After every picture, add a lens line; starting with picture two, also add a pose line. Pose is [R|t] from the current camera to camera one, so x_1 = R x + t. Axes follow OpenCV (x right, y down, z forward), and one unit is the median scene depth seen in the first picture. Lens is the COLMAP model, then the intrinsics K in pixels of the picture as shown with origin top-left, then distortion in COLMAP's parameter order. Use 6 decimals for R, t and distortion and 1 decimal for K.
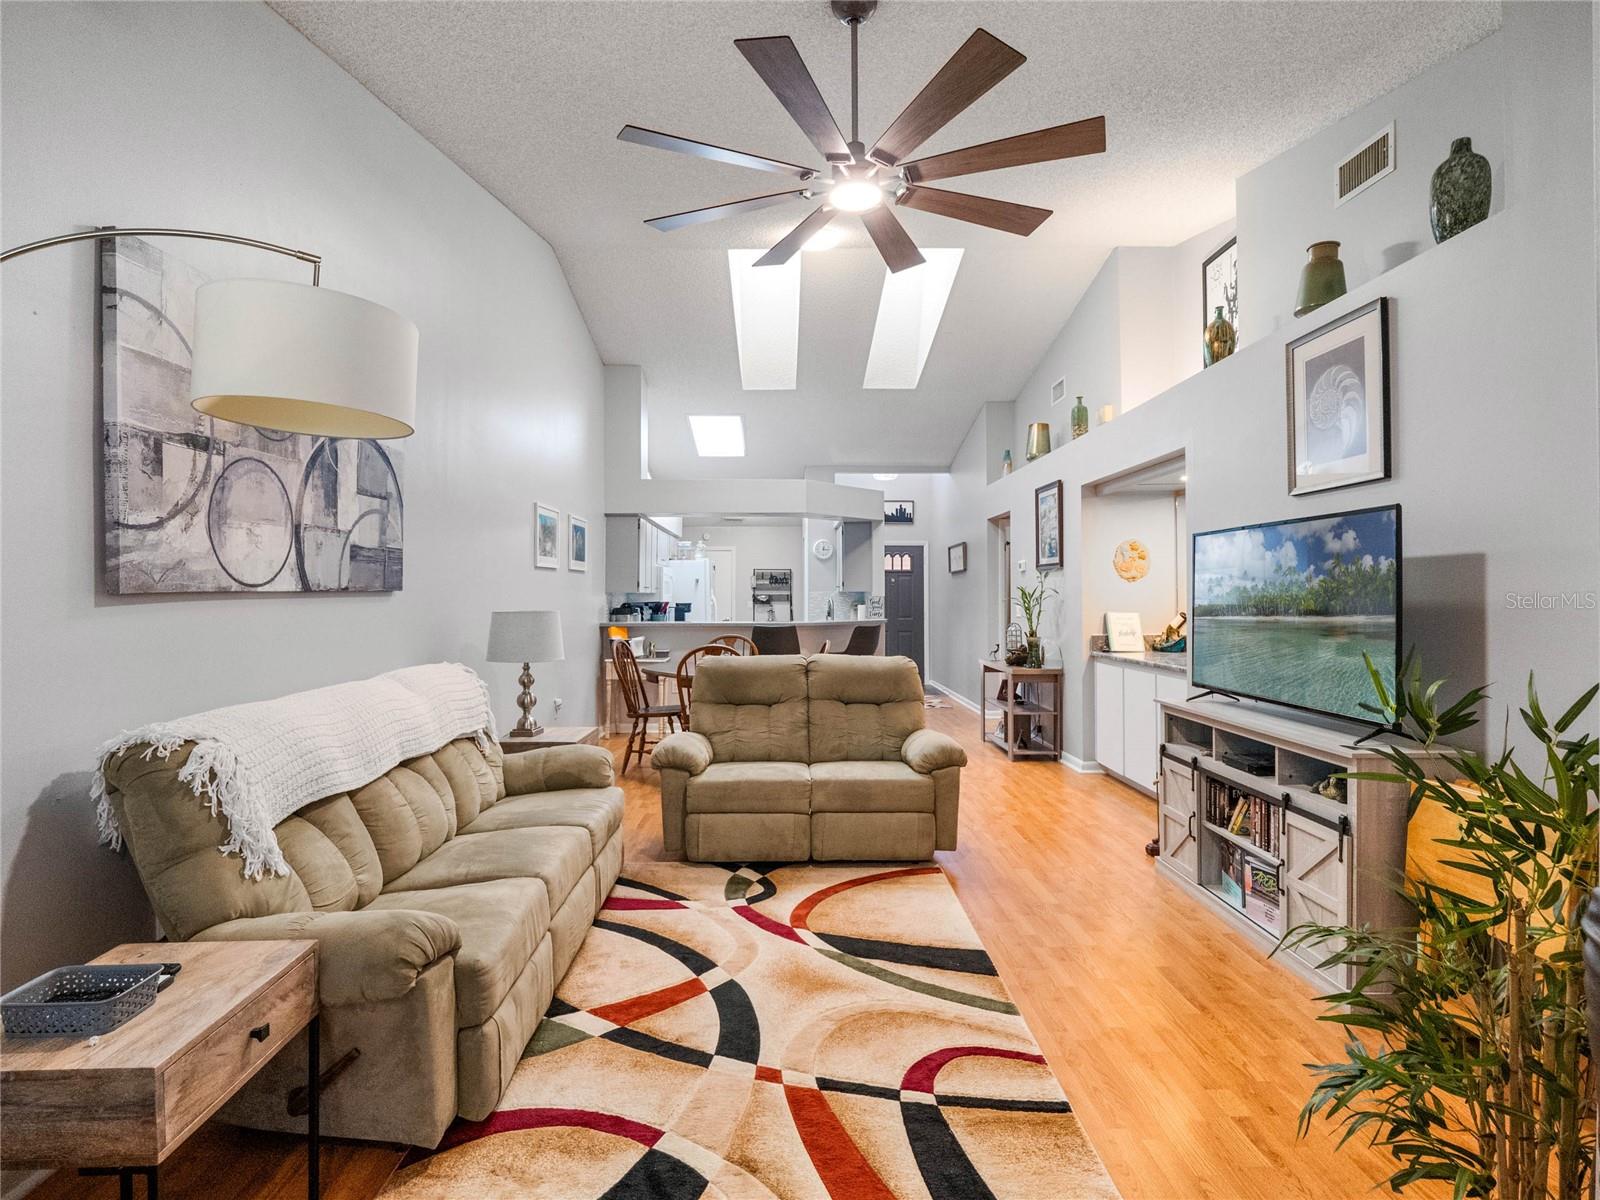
lens RADIAL K [[801.4, 0, 790.1], [0, 801.4, 591.3], [0, 0, 1]] dist [-0.004954, -0.005310]
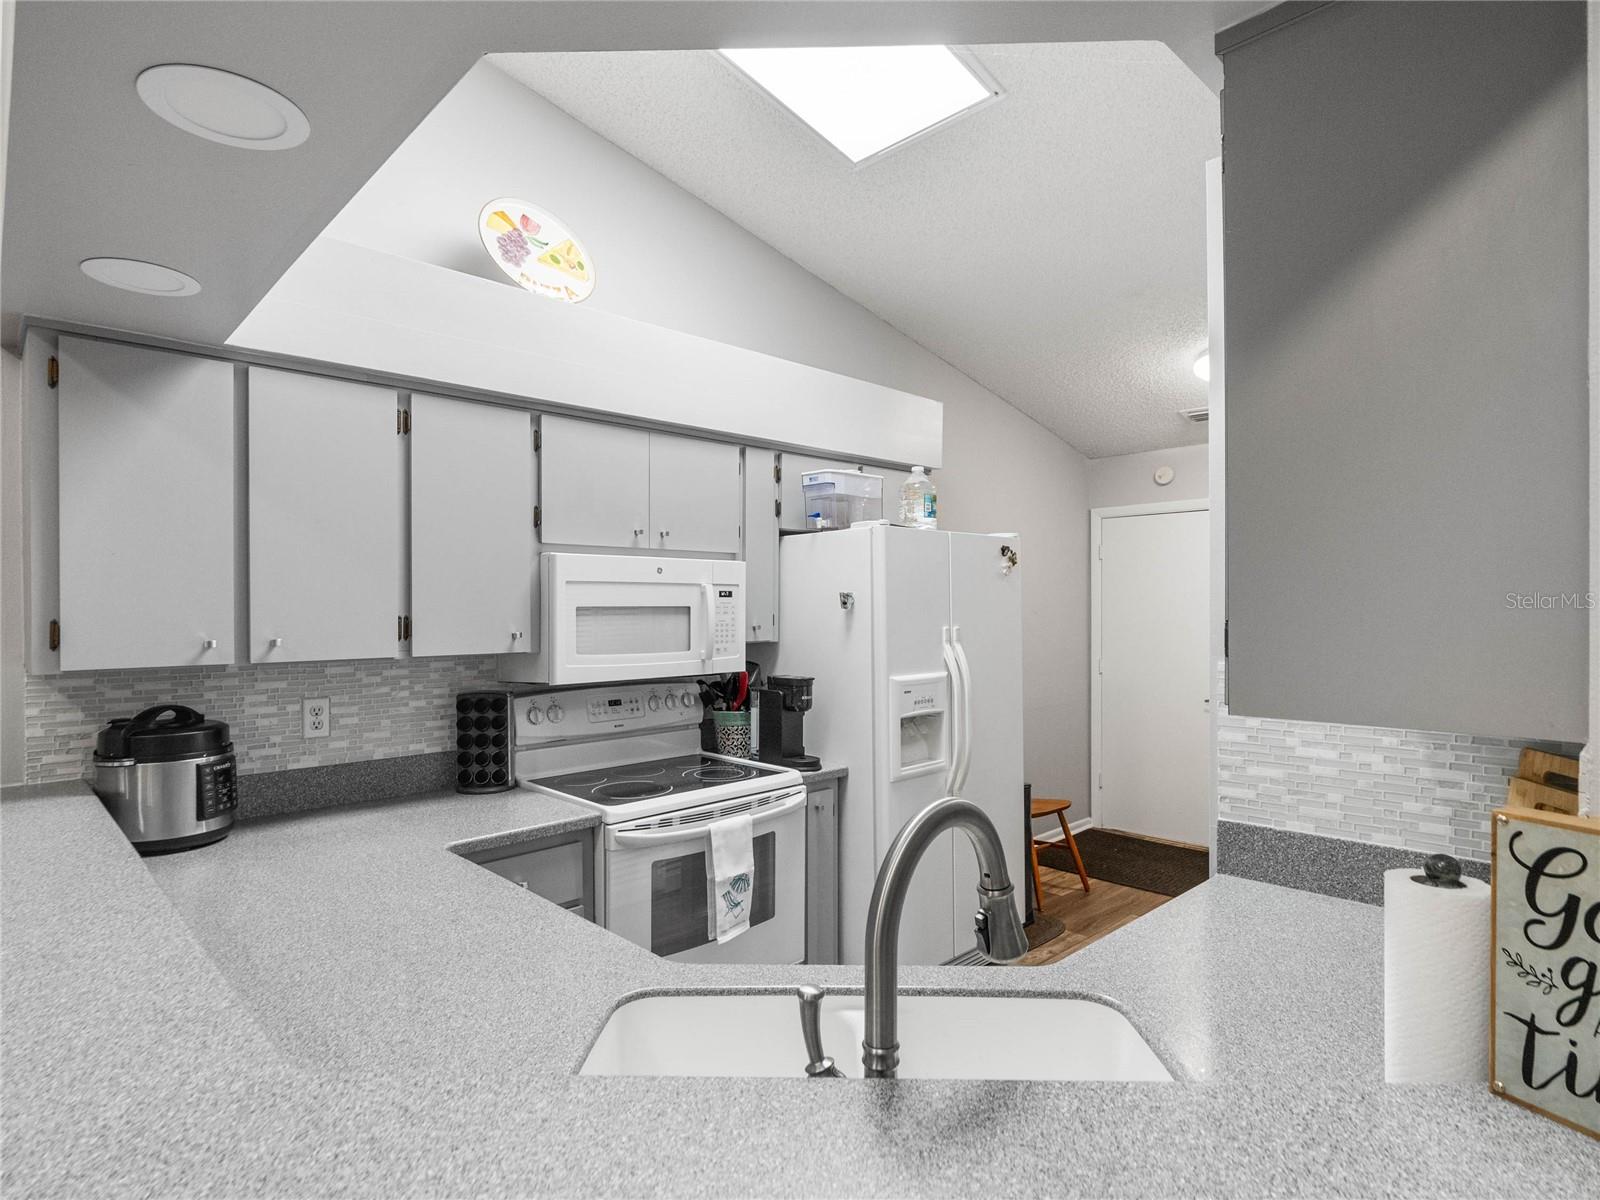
lens RADIAL K [[852.6, 0, 804.6], [0, 852.6, 609.4], [0, 0, 1]] dist [-0.005172, -0.003608]
pose [[0.683424, 0.000534, -0.730022, 0.299387], [0.009325, 0.999912, 0.009461, -0.040962], [0.729962, -0.013273, 0.683358, 2.429064]]
